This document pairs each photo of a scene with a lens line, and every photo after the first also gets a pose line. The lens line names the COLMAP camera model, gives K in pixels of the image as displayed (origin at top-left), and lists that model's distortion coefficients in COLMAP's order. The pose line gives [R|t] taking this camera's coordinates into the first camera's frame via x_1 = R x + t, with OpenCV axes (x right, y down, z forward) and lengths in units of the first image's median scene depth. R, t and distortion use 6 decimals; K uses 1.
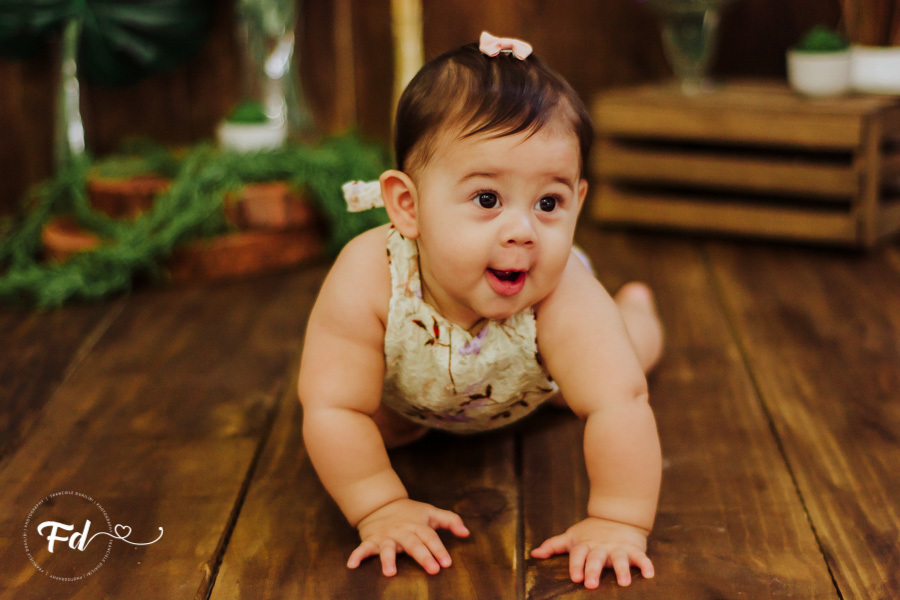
lens RADIAL K [[2002.8, 0, 467.6], [0, 2002.8, 297.8], [0, 0, 1]] dist [0.025458, -0.260032]
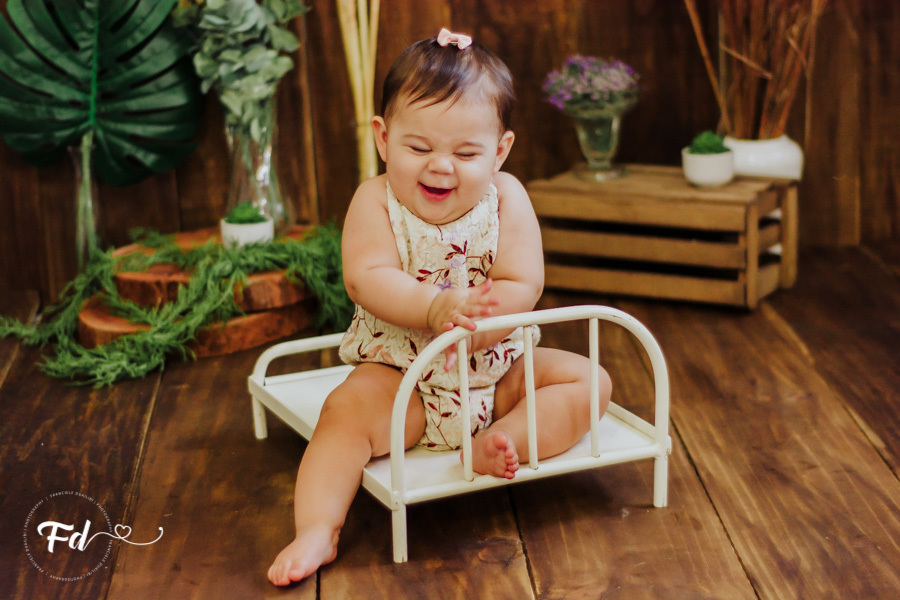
lens RADIAL K [[1991.1, 0, 477.7], [0, 1991.1, 302.4], [0, 0, 1]] dist [-0.047552, 0.068295]
pose [[0.995440, -0.038844, 0.087126, -0.082494], [0.036225, 0.998849, 0.031437, -0.076457], [-0.088246, -0.028138, 0.995701, -0.238263]]
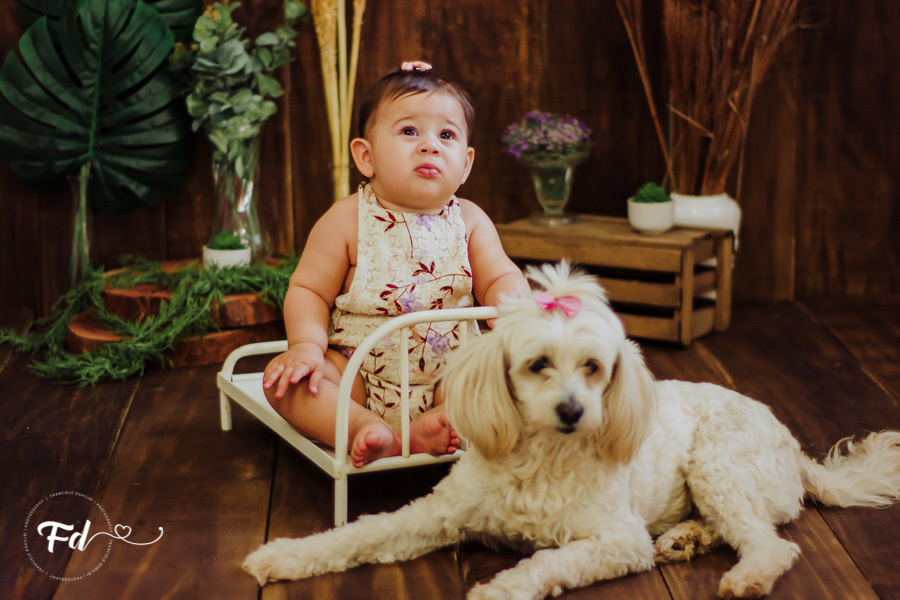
lens RADIAL K [[1991.1, 0, 477.7], [0, 1991.1, 302.4], [0, 0, 1]] dist [-0.047552, 0.068295]
pose [[0.996203, 0.006985, 0.086785, -0.061638], [-0.004646, 0.999621, -0.027120, -0.016410], [-0.086941, 0.026614, 0.995858, -0.359969]]
